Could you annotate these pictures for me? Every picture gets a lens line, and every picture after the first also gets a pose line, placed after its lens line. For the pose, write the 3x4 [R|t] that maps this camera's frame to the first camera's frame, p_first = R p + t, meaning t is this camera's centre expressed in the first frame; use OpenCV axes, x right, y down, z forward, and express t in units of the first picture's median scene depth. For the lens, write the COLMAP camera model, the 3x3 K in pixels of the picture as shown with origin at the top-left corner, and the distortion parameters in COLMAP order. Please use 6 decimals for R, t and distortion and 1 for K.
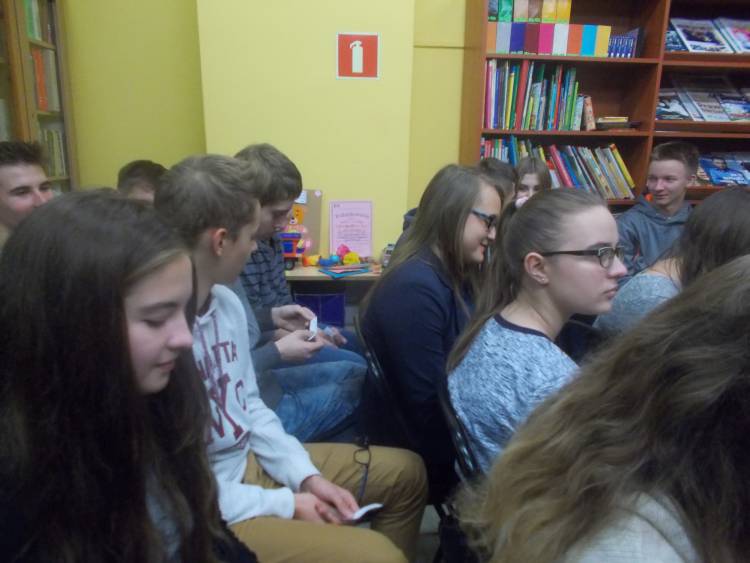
lens RADIAL K [[592.7, 0, 375.0], [0, 592.7, 281.5], [0, 0, 1]] dist [0.012806, -0.007363]
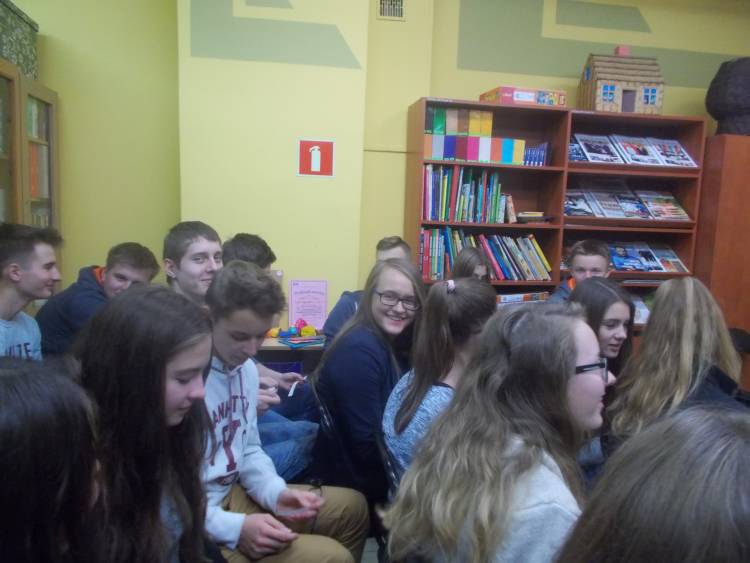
lens RADIAL K [[576.0, 0, 372.3], [0, 576.0, 276.2], [0, 0, 1]] dist [0.008657, -0.004378]
pose [[0.997328, 0.010338, 0.072325, 0.001853], [-0.001008, 0.991790, -0.127870, -0.001724], [-0.073053, 0.127455, 0.989150, -0.105849]]
